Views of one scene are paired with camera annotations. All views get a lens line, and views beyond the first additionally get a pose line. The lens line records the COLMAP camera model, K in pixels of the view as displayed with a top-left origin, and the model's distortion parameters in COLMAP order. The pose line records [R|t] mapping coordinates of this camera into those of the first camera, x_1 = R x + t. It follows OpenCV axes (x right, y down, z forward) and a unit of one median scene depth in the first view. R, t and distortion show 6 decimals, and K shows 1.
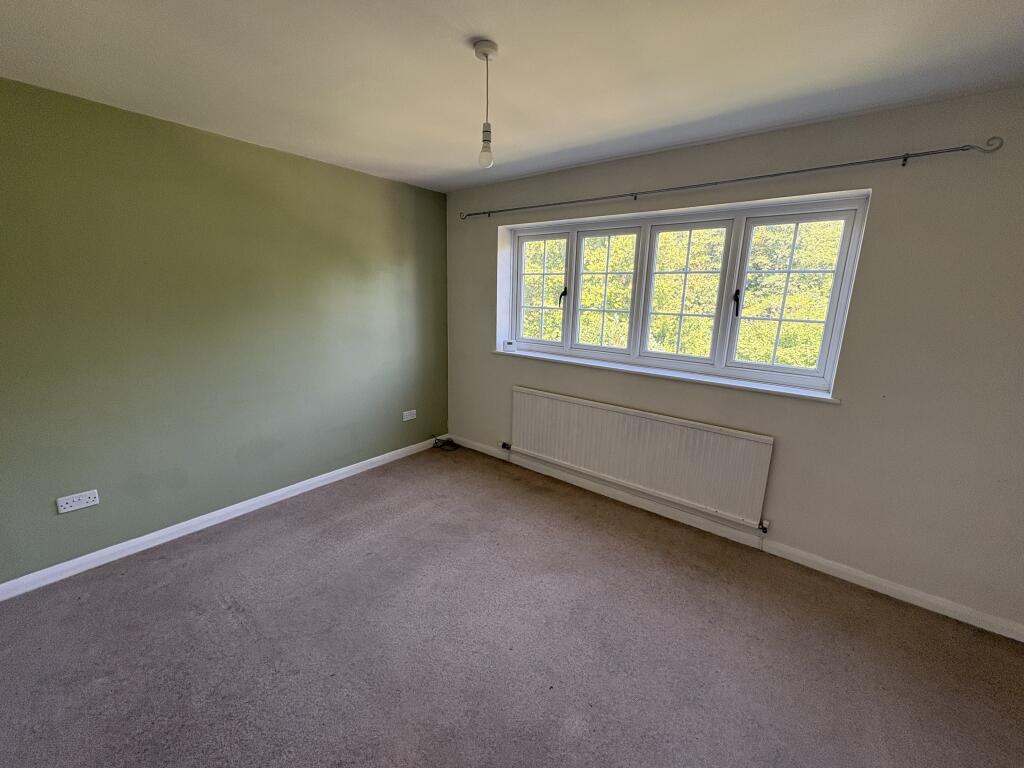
lens RADIAL K [[415.3, 0, 513.7], [0, 415.3, 381.8], [0, 0, 1]] dist [0.000578, 0.000683]
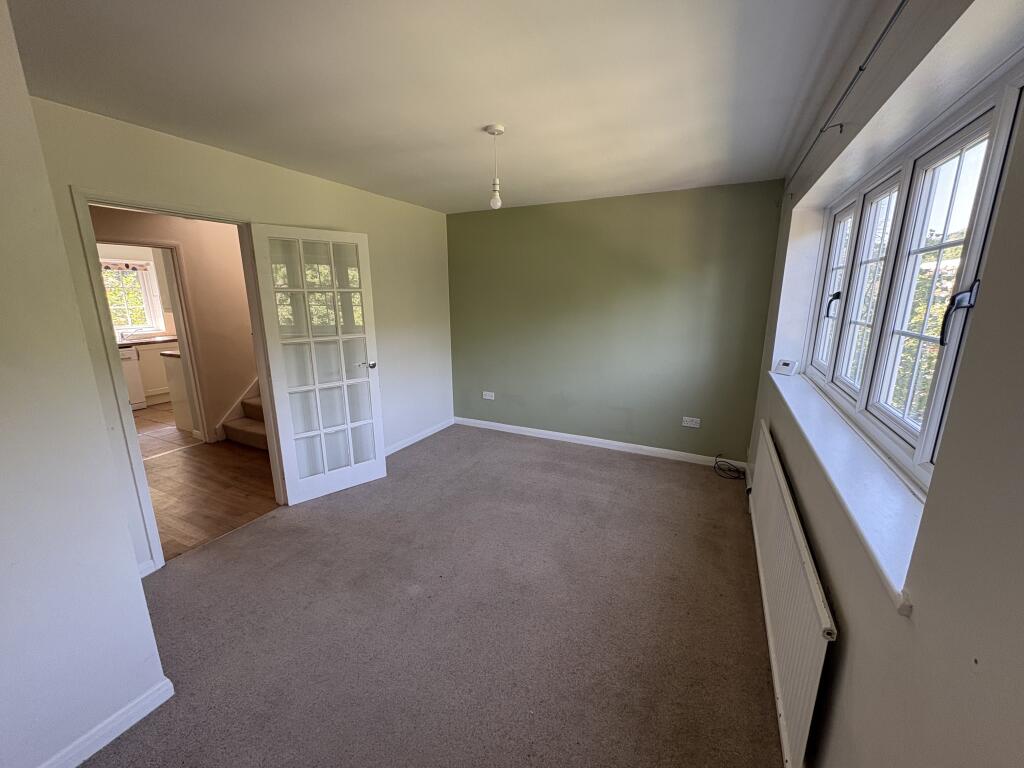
lens RADIAL K [[415.3, 0, 509.3], [0, 415.3, 384.0], [0, 0, 1]] dist [0.000578, 0.000683]
pose [[0.196246, 0.192226, -0.961528, 0.673126], [-0.205117, 0.966949, 0.151446, -0.077290], [0.958861, 0.167505, 0.229189, 0.391070]]
